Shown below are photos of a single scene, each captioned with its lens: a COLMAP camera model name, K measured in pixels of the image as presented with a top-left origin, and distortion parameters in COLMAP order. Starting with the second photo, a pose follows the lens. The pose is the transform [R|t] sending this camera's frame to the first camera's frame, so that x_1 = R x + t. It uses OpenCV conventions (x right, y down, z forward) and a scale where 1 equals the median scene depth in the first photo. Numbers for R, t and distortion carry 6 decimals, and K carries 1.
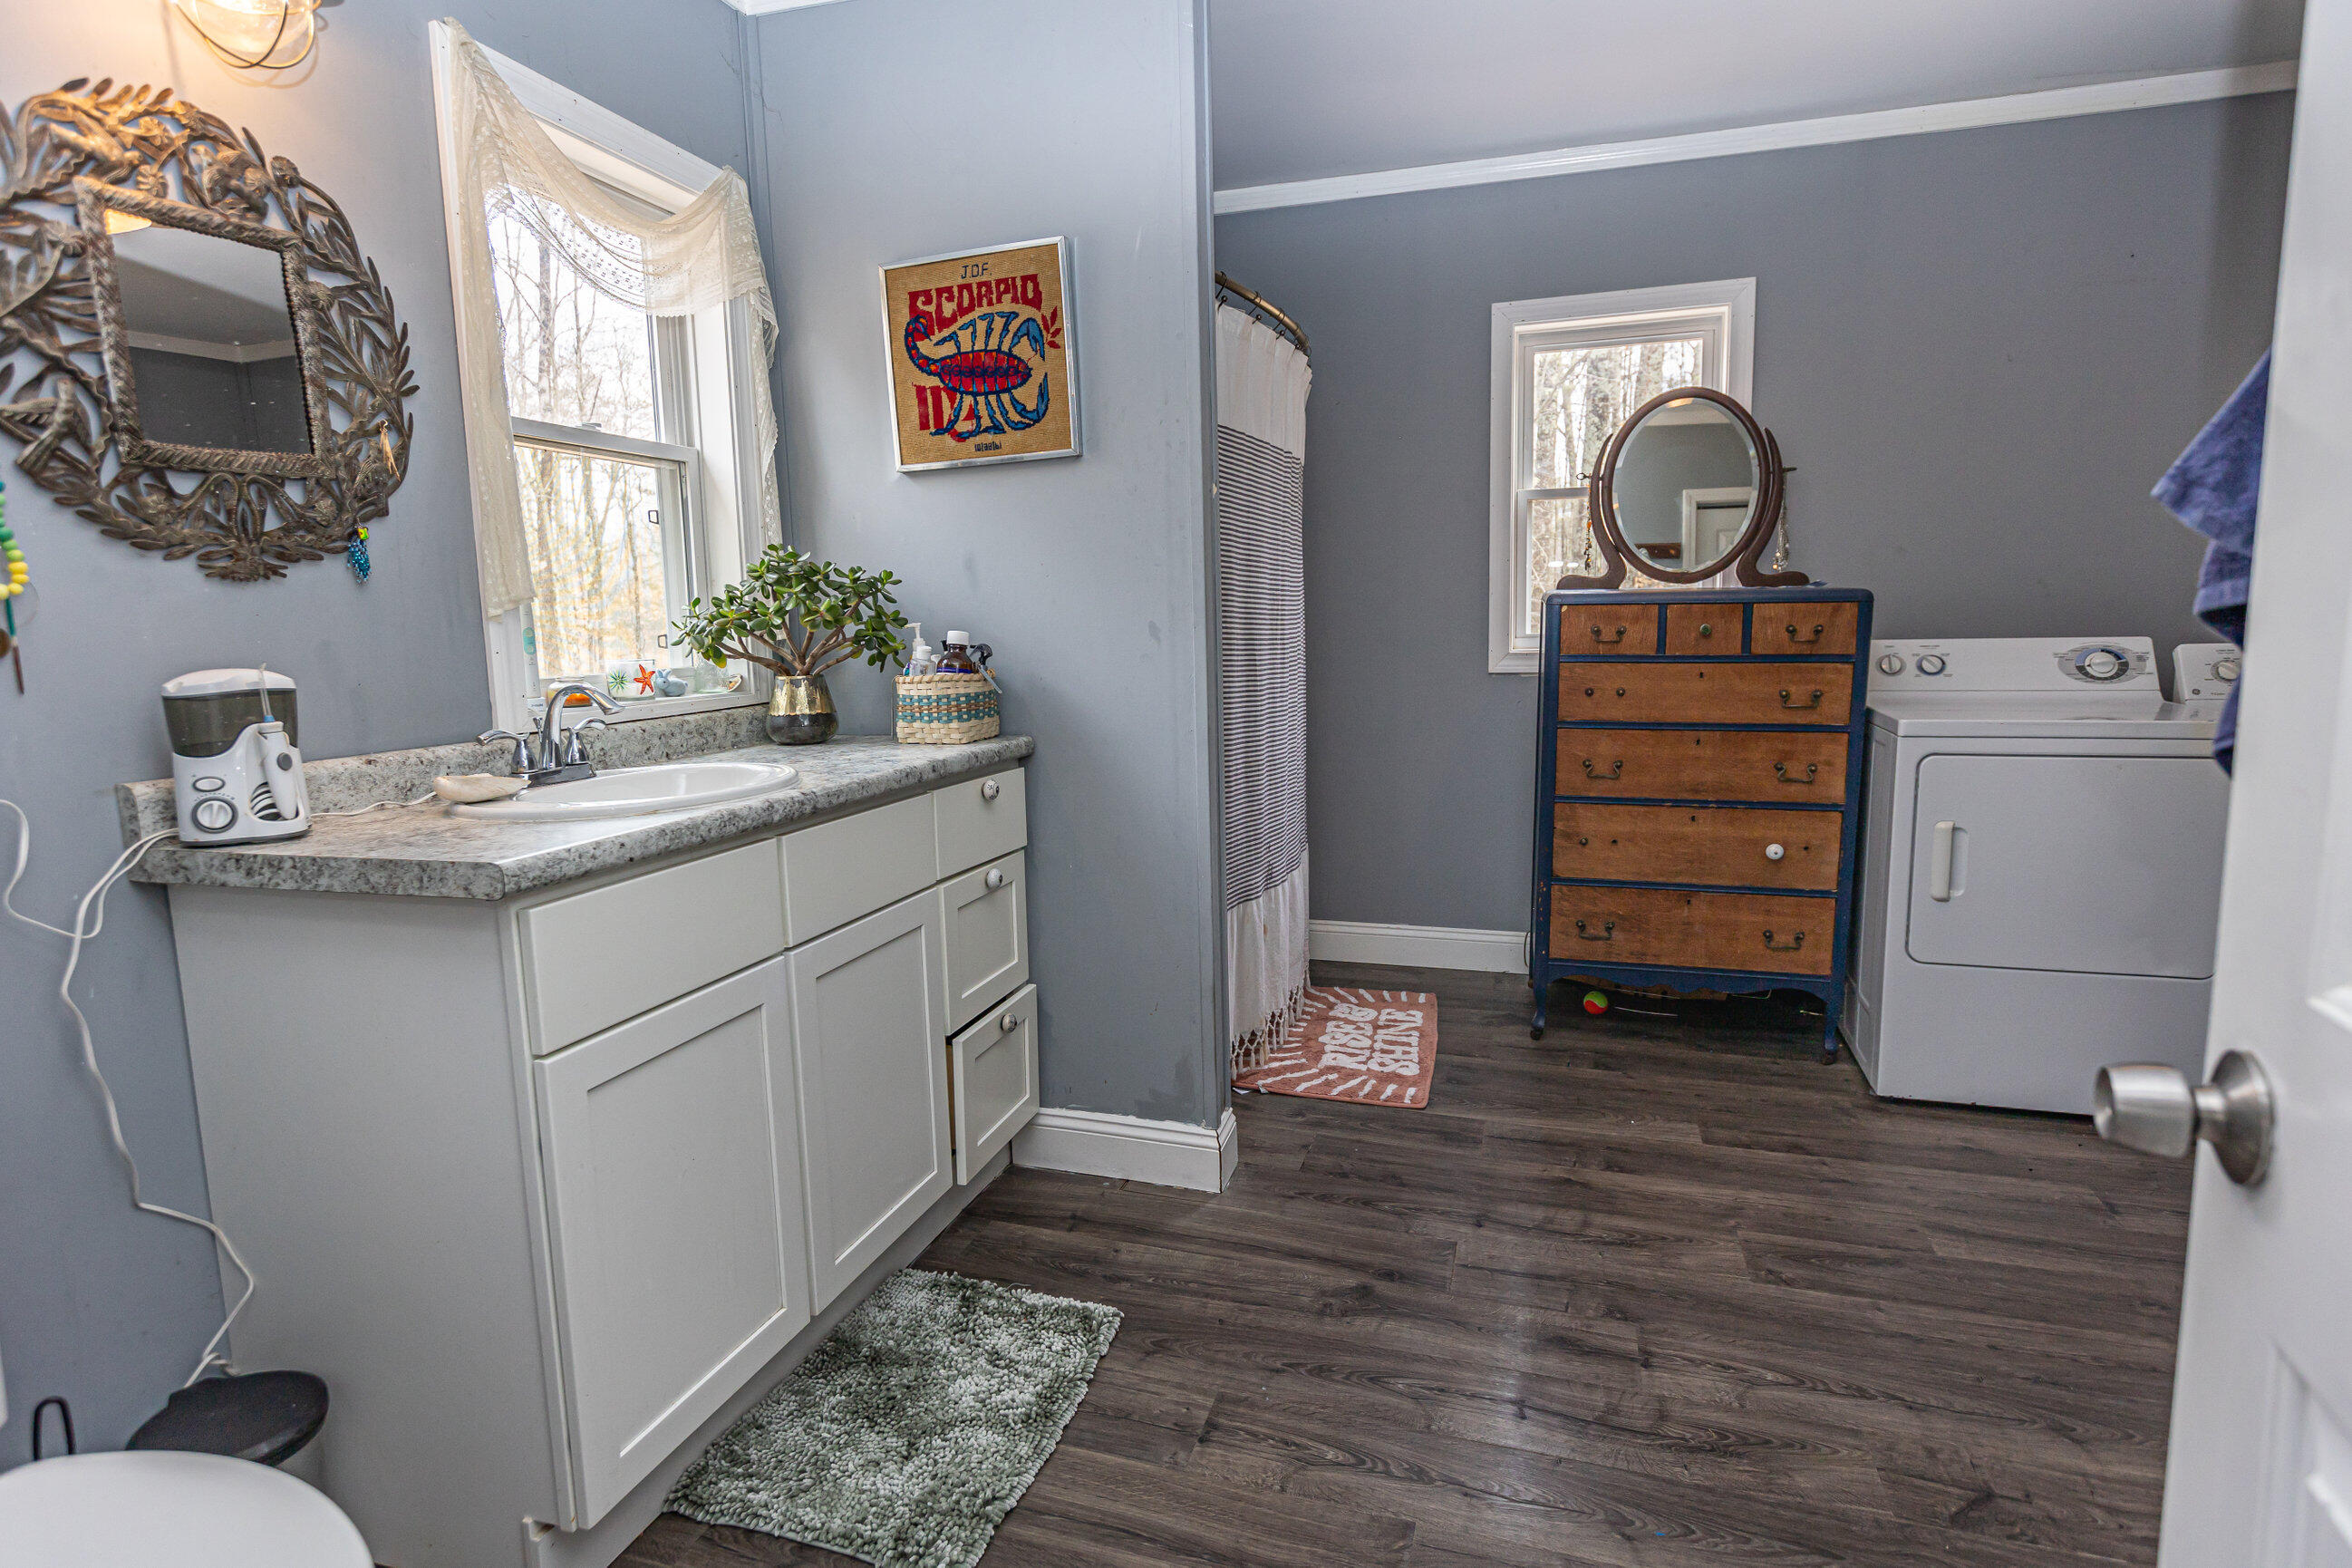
lens RADIAL K [[1248.8, 0, 1176.0], [0, 1248.8, 784.0], [0, 0, 1]] dist [0.002782, -0.000517]
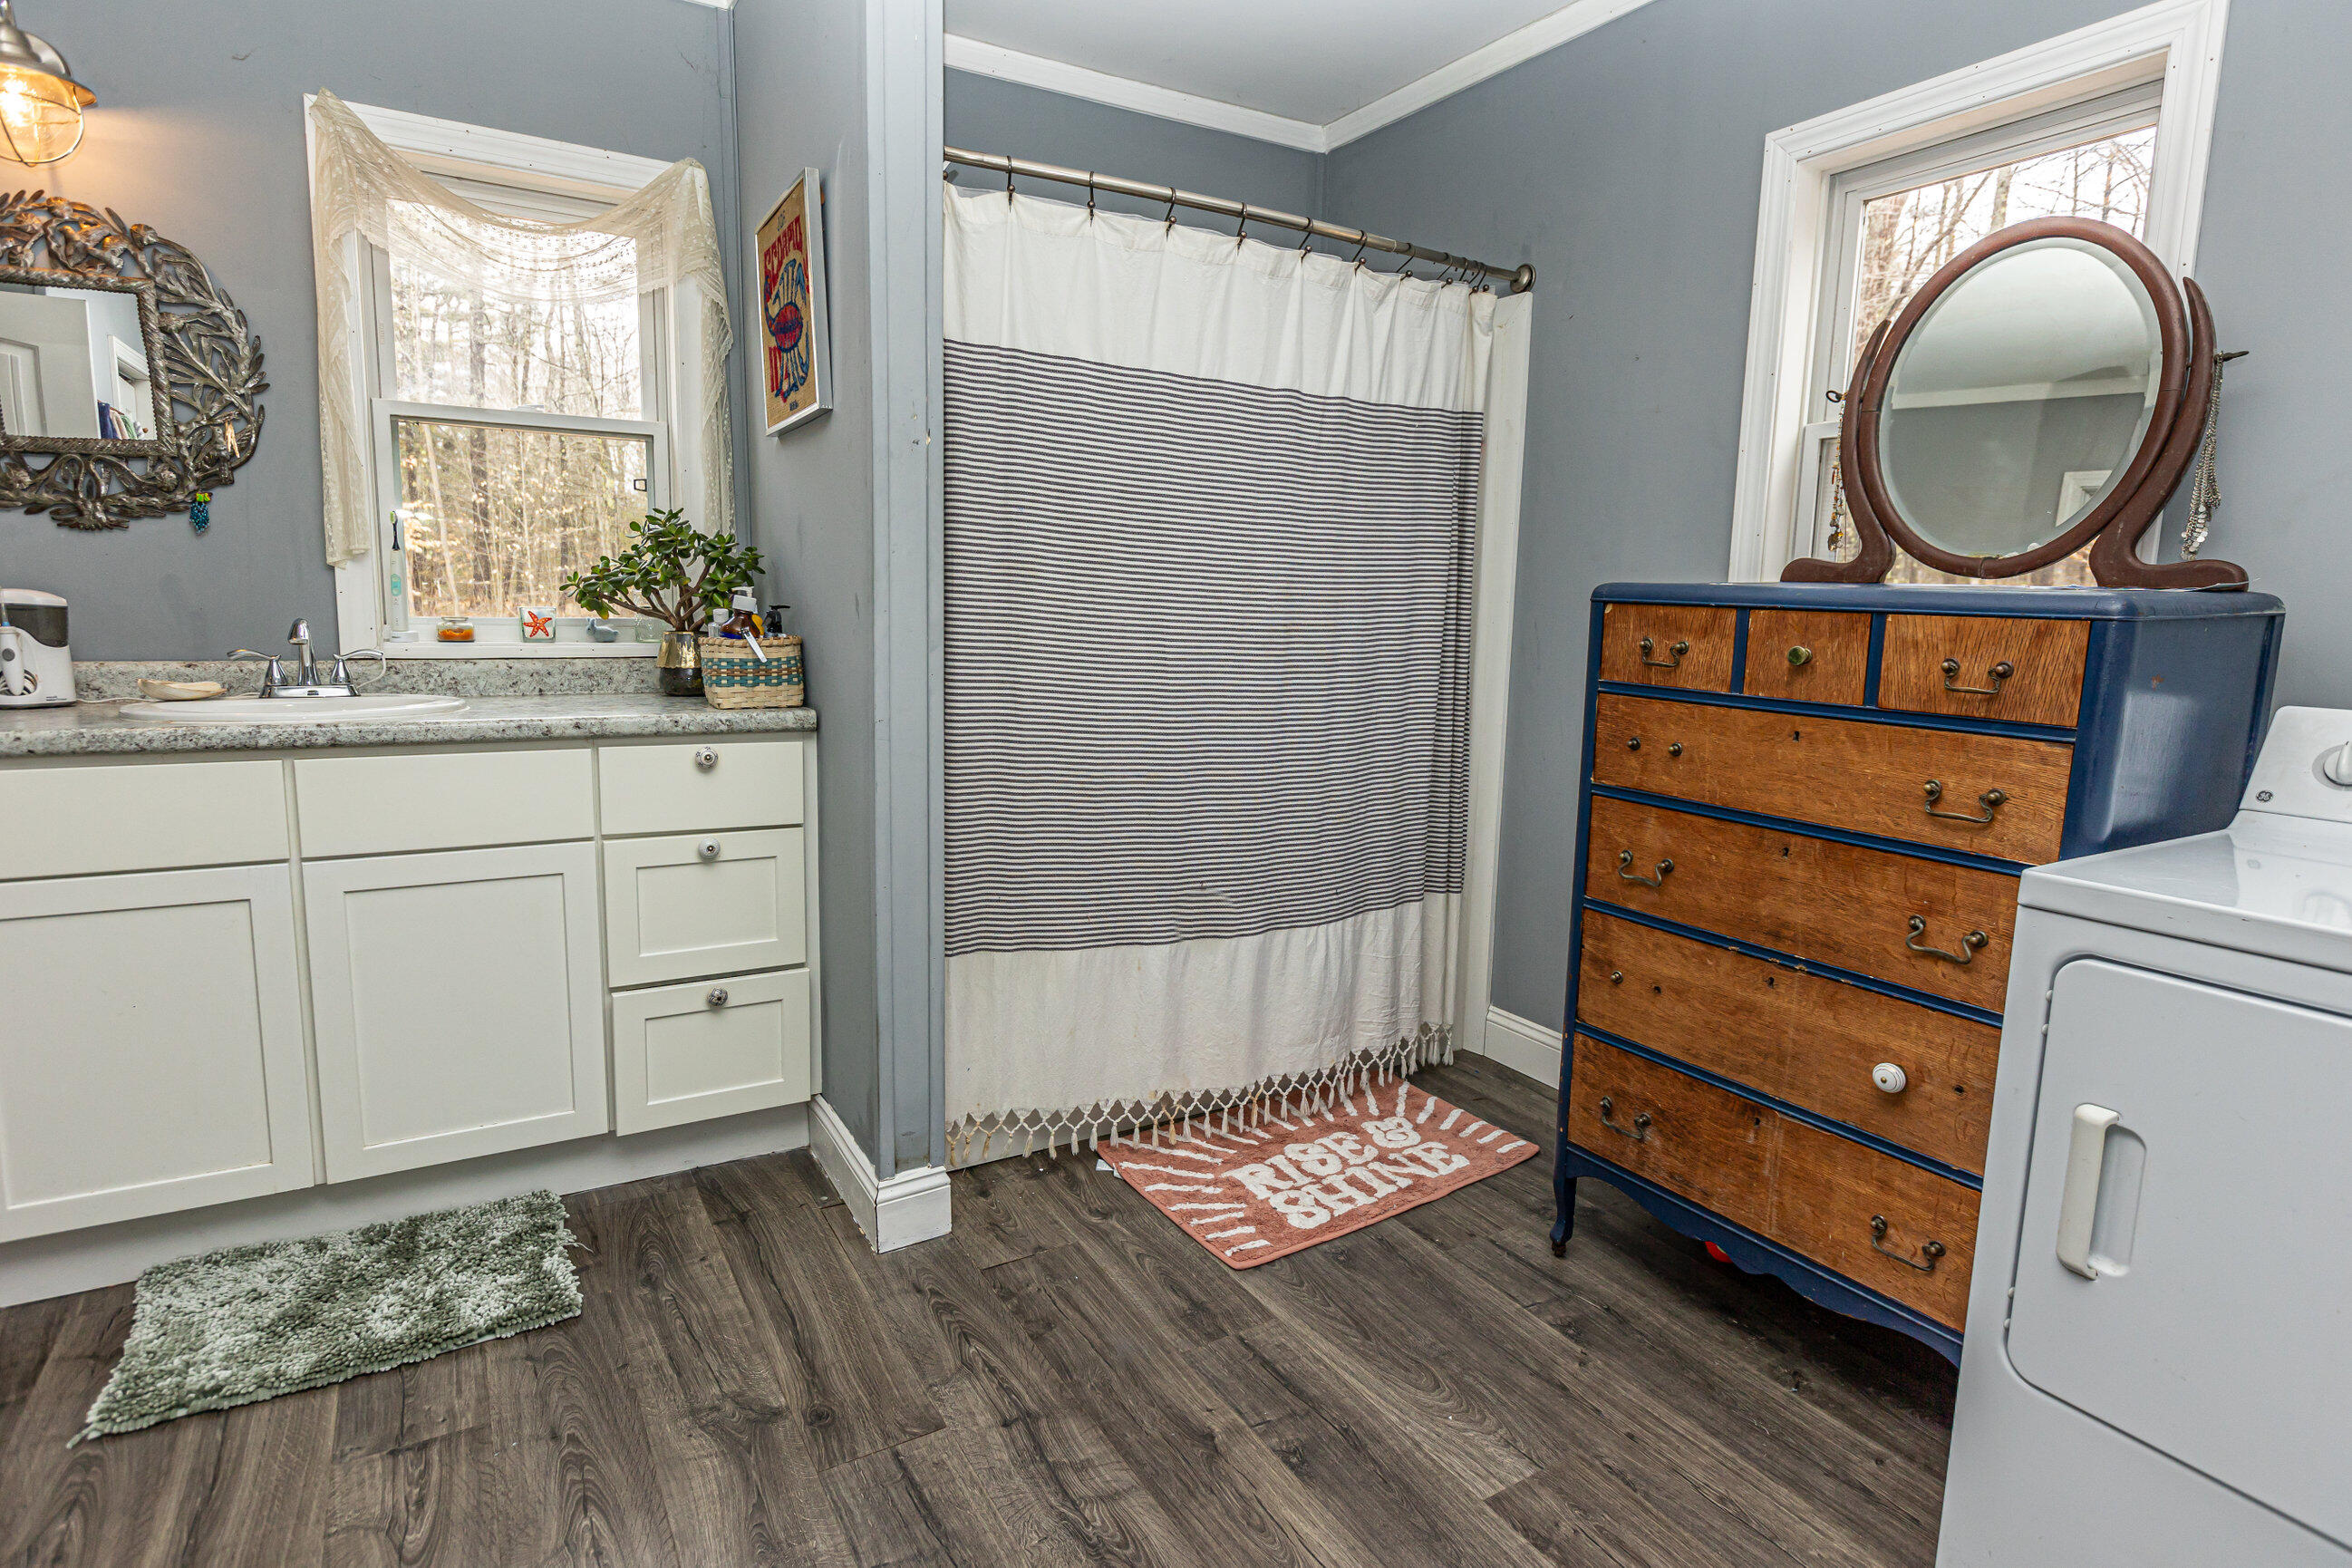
lens RADIAL K [[1248.8, 0, 1176.0], [0, 1248.8, 784.0], [0, 0, 1]] dist [0.002782, -0.000517]
pose [[0.737253, 0.139939, -0.660965, 0.587283], [-0.129911, 0.989421, 0.064574, -0.065400], [0.663009, 0.038260, 0.747633, 0.387256]]
